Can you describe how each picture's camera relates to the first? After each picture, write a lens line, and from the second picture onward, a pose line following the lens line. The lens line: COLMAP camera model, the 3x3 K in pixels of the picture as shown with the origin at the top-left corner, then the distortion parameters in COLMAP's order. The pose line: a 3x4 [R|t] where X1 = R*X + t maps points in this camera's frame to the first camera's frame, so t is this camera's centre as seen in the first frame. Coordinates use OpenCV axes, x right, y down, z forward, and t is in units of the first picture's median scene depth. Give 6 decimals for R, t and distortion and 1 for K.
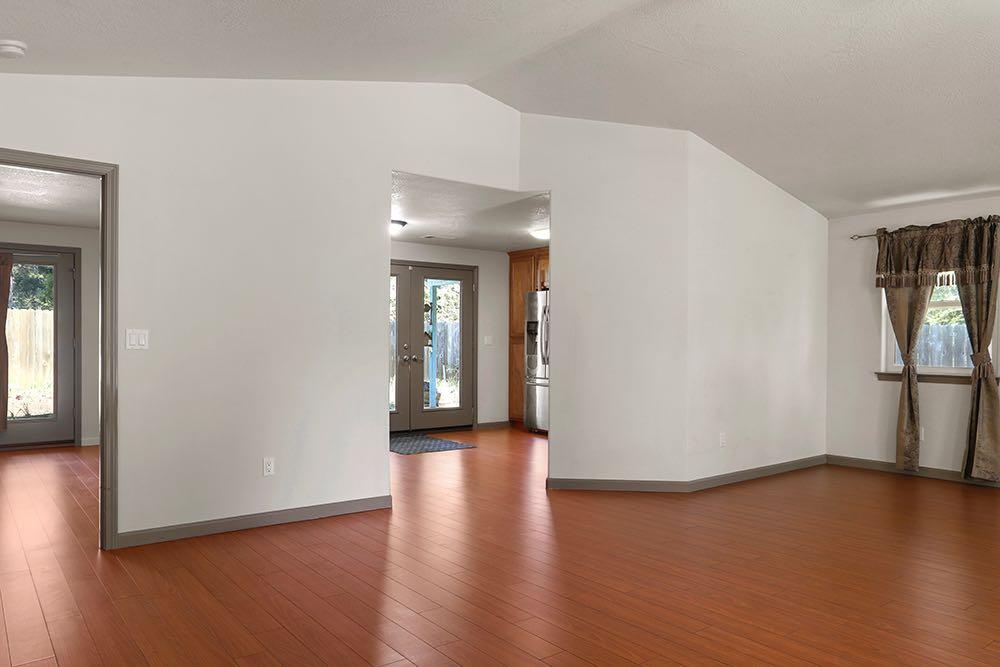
lens RADIAL K [[715.3, 0, 518.3], [0, 715.3, 347.5], [0, 0, 1]] dist [-0.000448, -0.000806]
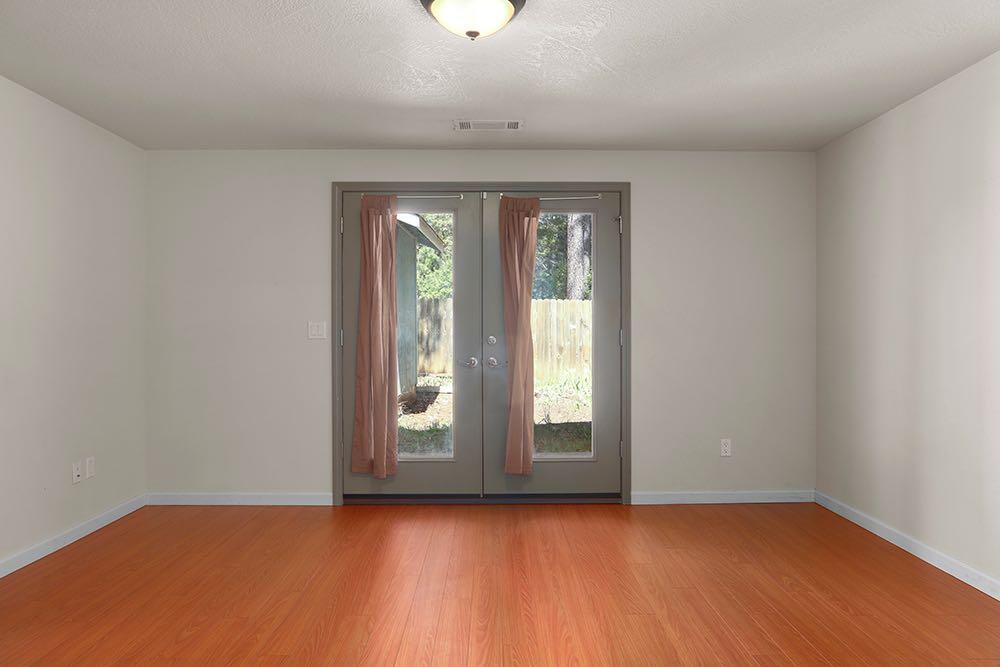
lens RADIAL K [[689.5, 0, 500.0], [0, 689.5, 333.5], [0, 0, 1]] dist [-0.098483, 0.089802]
pose [[0.794162, -0.005196, -0.607684, -0.342601], [0.002294, 0.999982, -0.005553, -0.006396], [0.607702, 0.003016, 0.794159, 0.464839]]
